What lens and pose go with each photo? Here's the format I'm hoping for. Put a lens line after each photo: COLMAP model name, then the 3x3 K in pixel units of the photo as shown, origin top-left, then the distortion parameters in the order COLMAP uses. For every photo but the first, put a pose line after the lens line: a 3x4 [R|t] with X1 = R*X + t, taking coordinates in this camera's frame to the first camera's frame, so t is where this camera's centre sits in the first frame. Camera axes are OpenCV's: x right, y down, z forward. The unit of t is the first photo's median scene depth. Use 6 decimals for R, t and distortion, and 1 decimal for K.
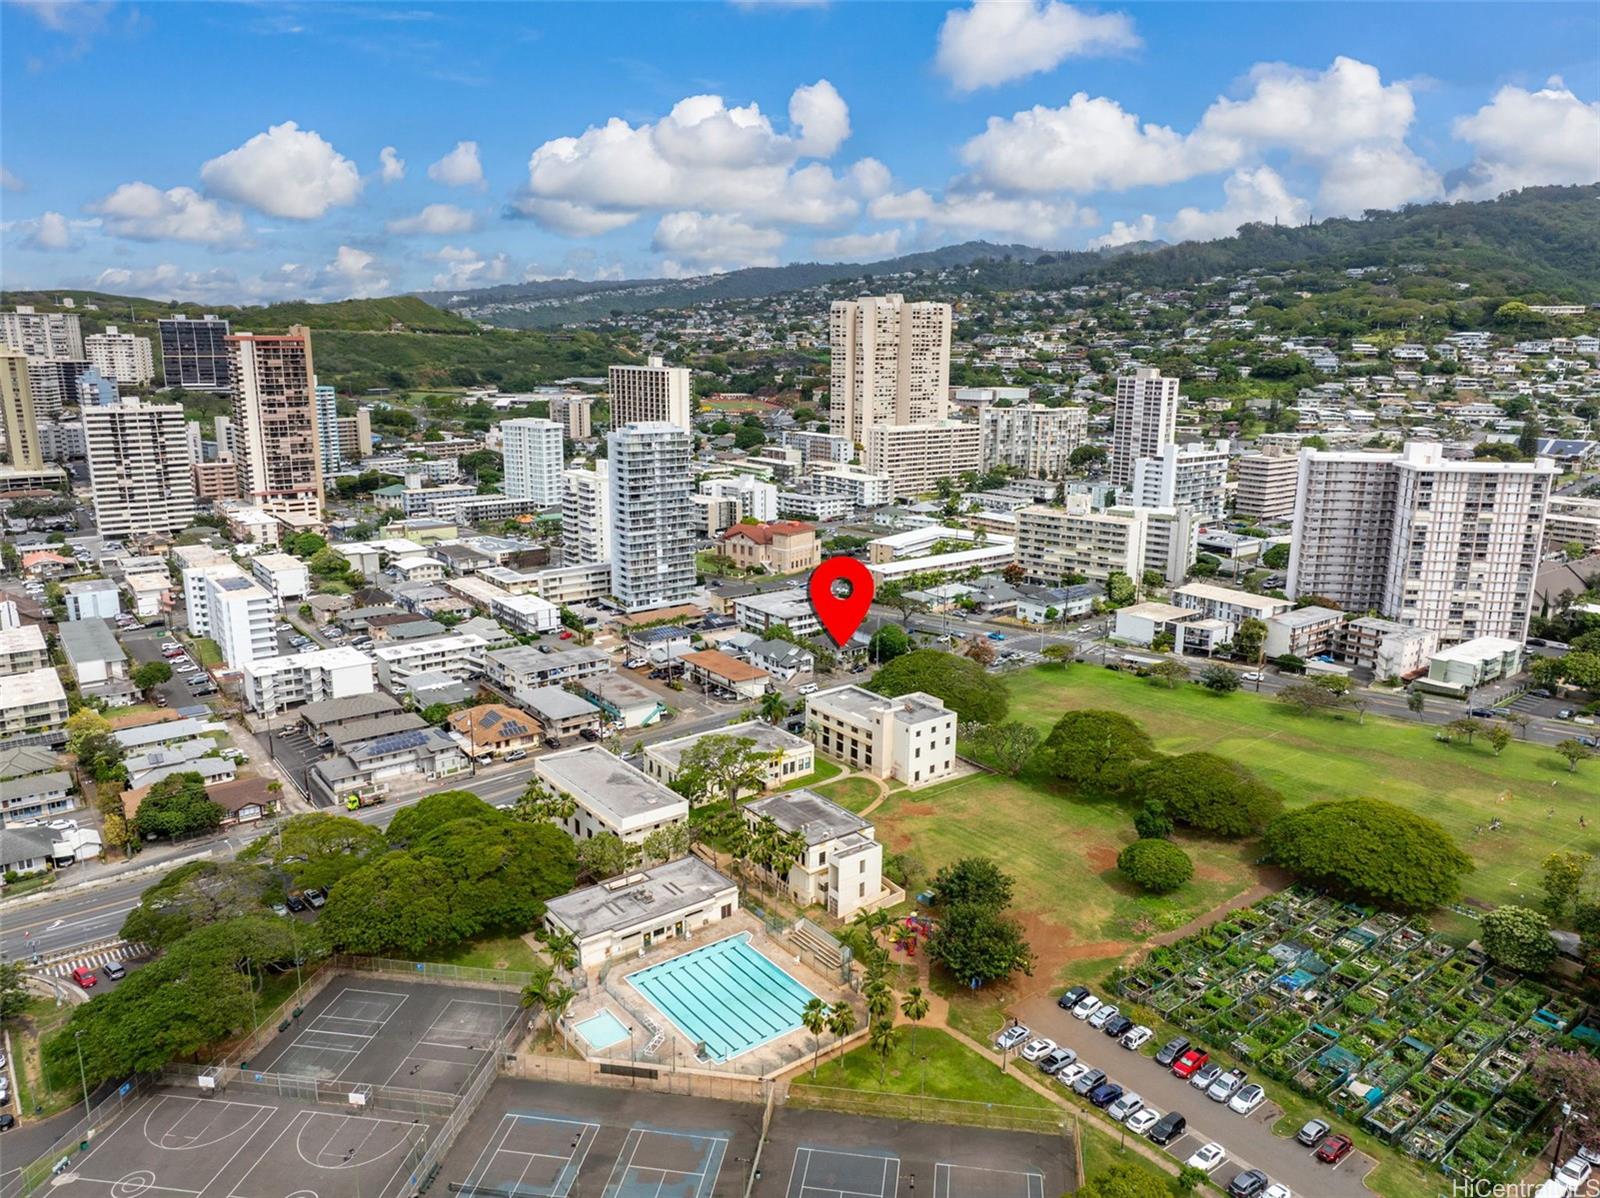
lens RADIAL K [[1117.2, 0, 800.0], [0, 1117.2, 599.0], [0, 0, 1]] dist [-0.007749, -0.000839]
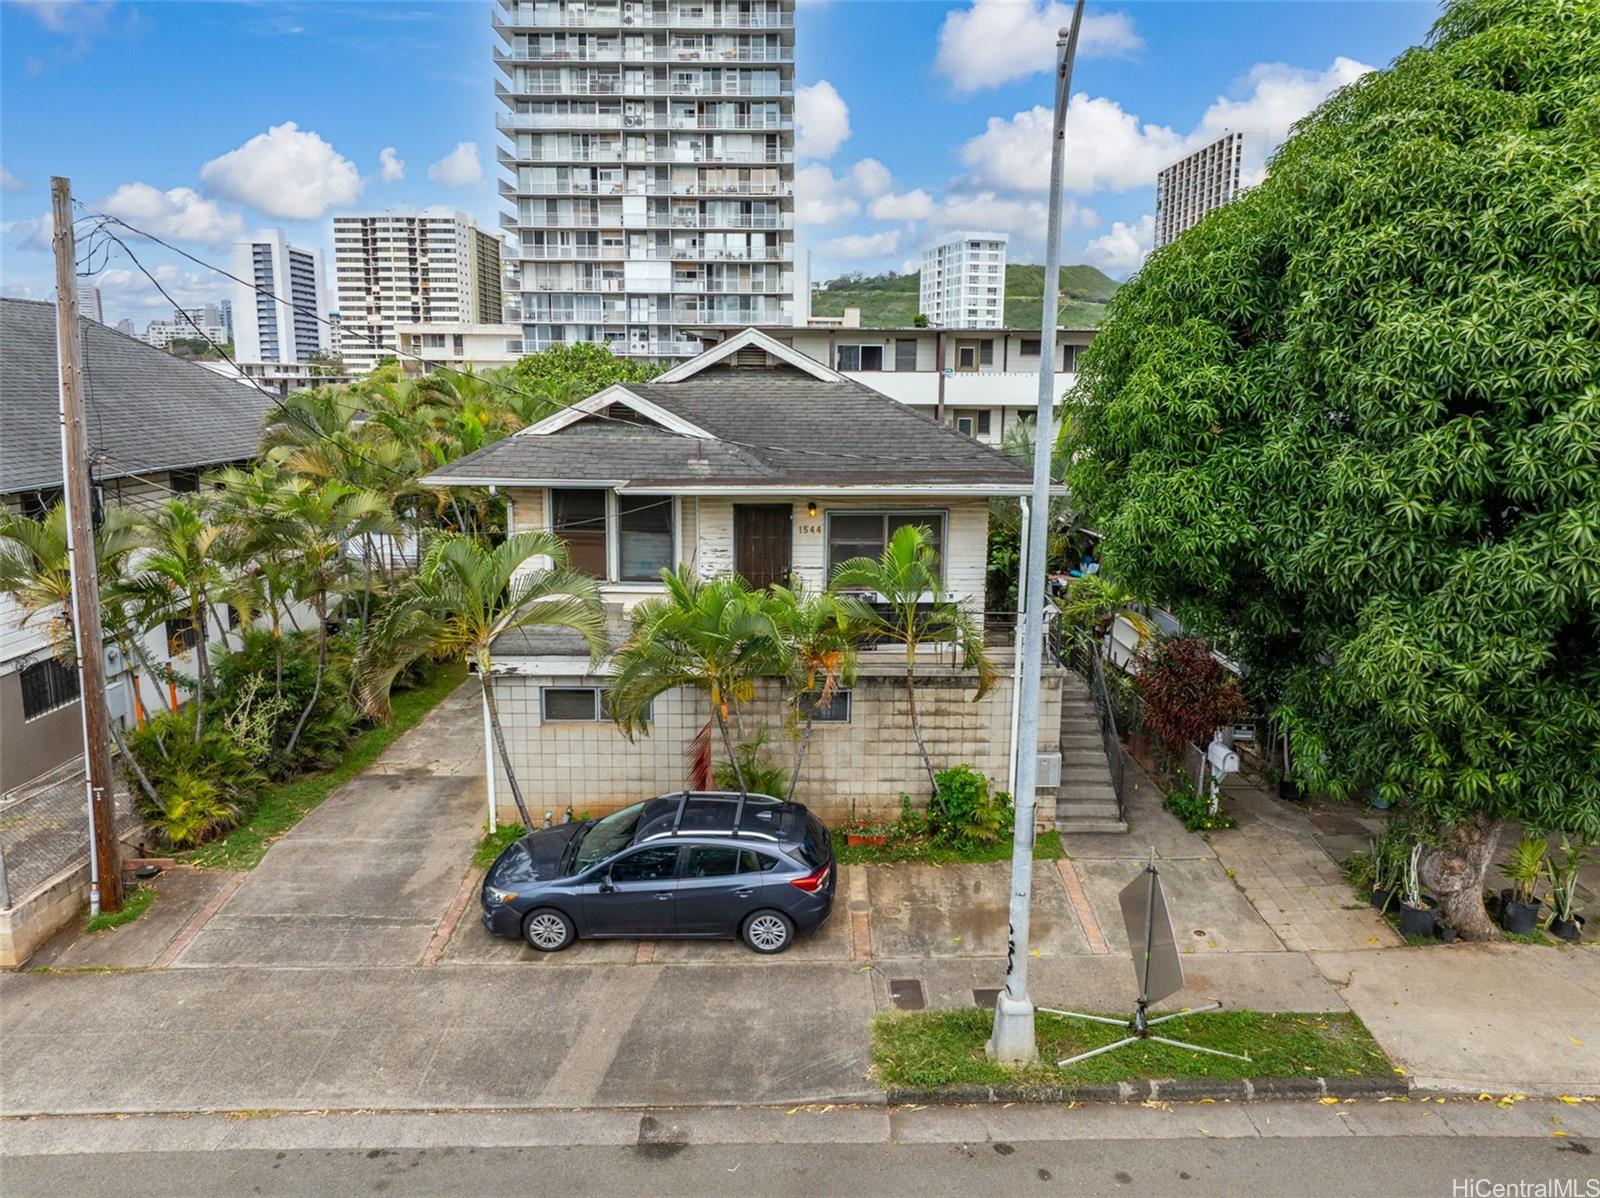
lens RADIAL K [[1117.2, 0, 800.0], [0, 1117.2, 599.0], [0, 0, 1]] dist [-0.007749, -0.000839]
pose [[0.793305, 0.113570, -0.598137, 0.054287], [-0.140289, 0.990109, 0.001931, 0.032534], [0.592440, 0.082380, 0.801391, 0.605714]]
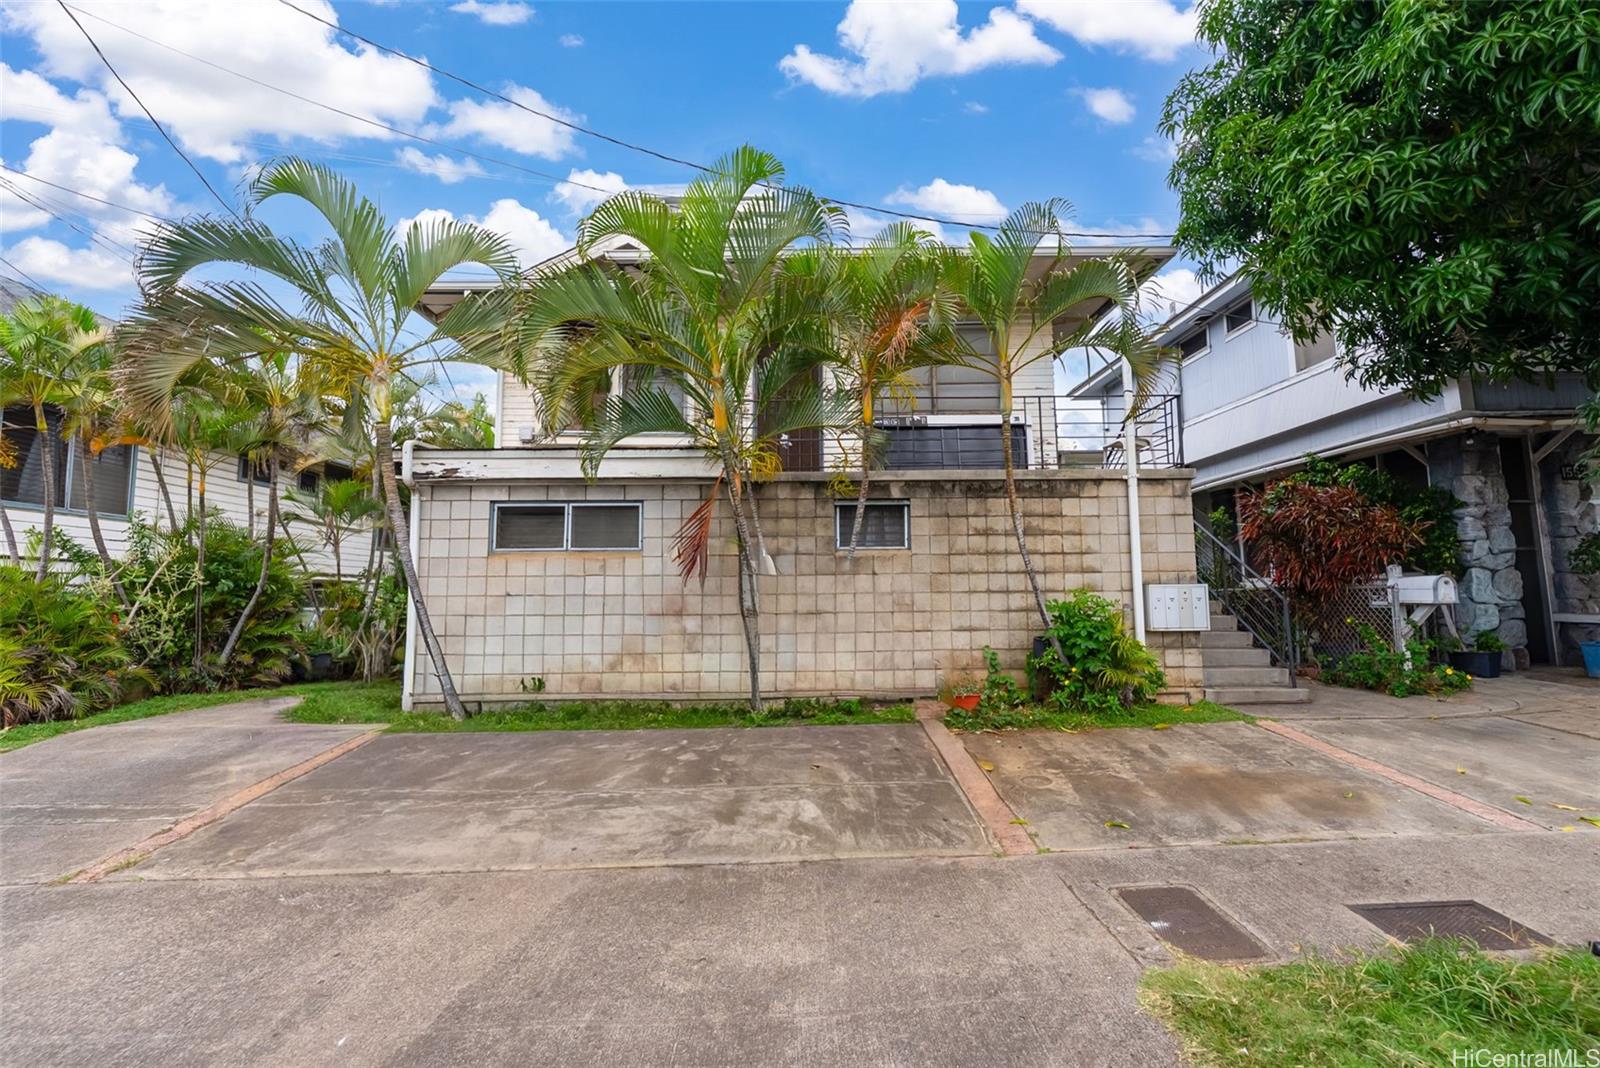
lens RADIAL K [[666.2, 0, 796.6], [0, 666.2, 536.2], [0, 0, 1]] dist [-0.000302, -0.000990]
pose [[0.791502, -0.069067, -0.607252, 0.041961], [-0.125836, 0.953889, -0.272508, 0.040726], [0.598072, 0.292105, 0.746314, 0.622397]]
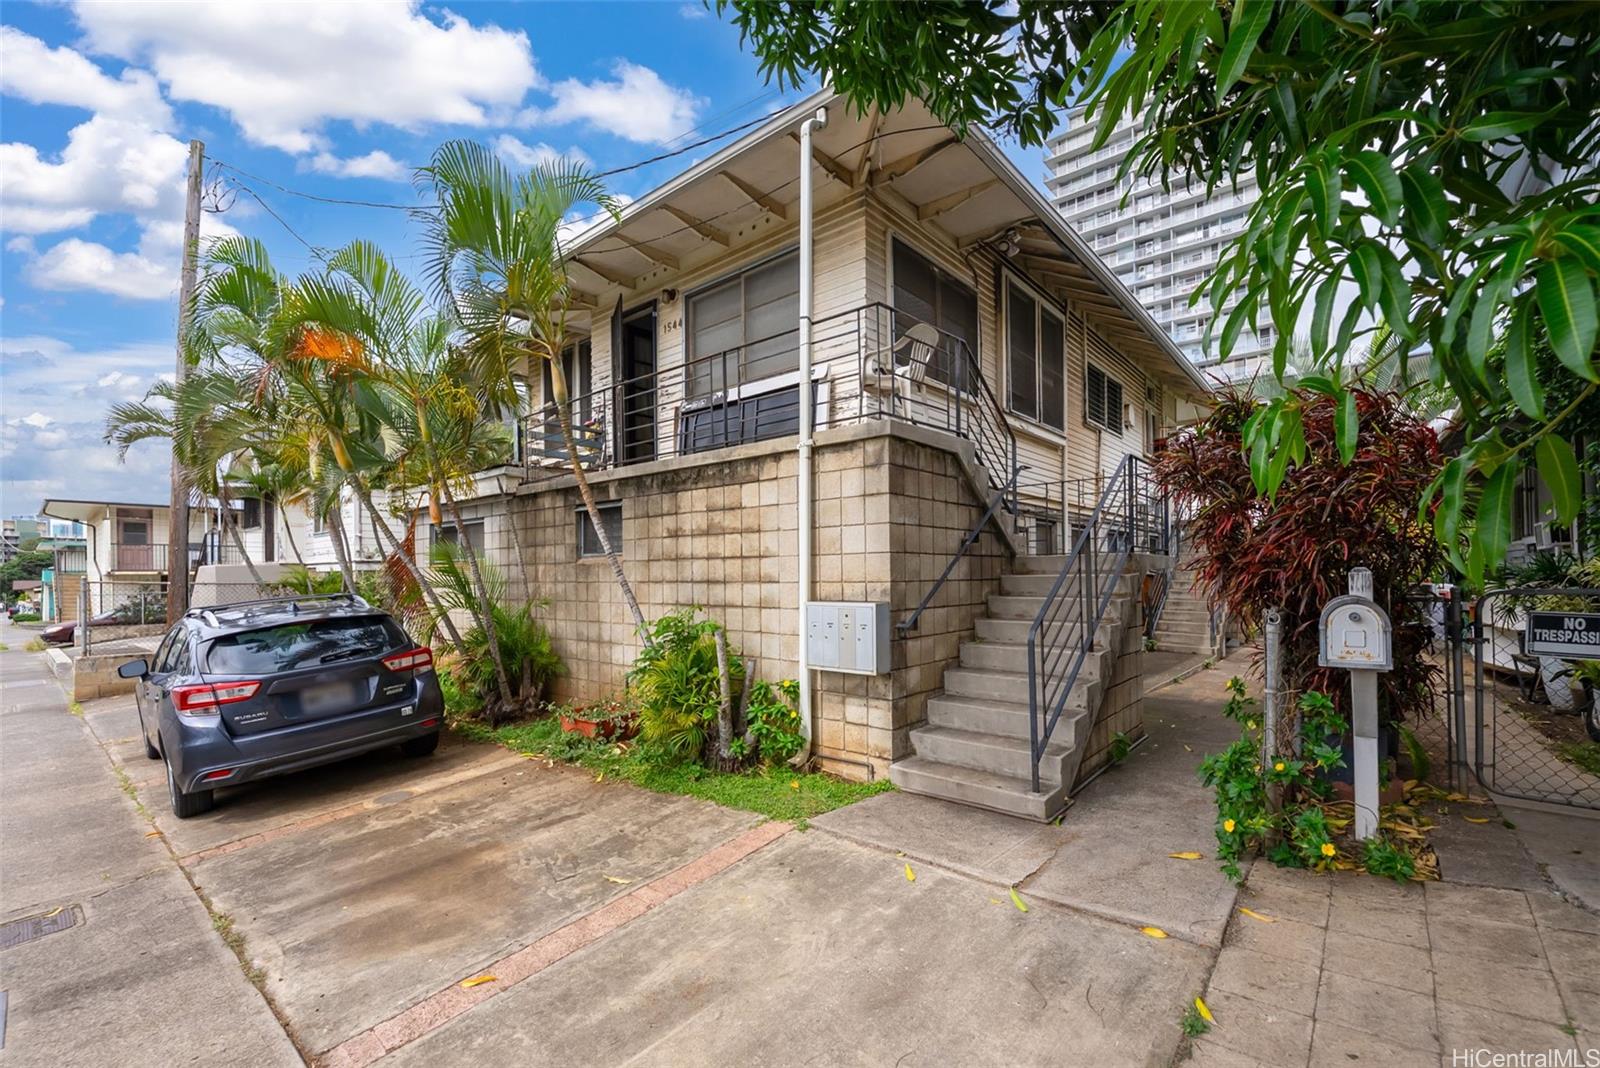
lens RADIAL K [[681.6, 0, 795.5], [0, 681.6, 576.9], [0, 0, 1]] dist [-0.000188, -0.000608]
pose [[0.203341, -0.008751, -0.979069, 0.049626], [-0.216677, 0.974765, -0.053714, 0.036804], [0.954832, 0.223064, 0.196313, 0.636688]]
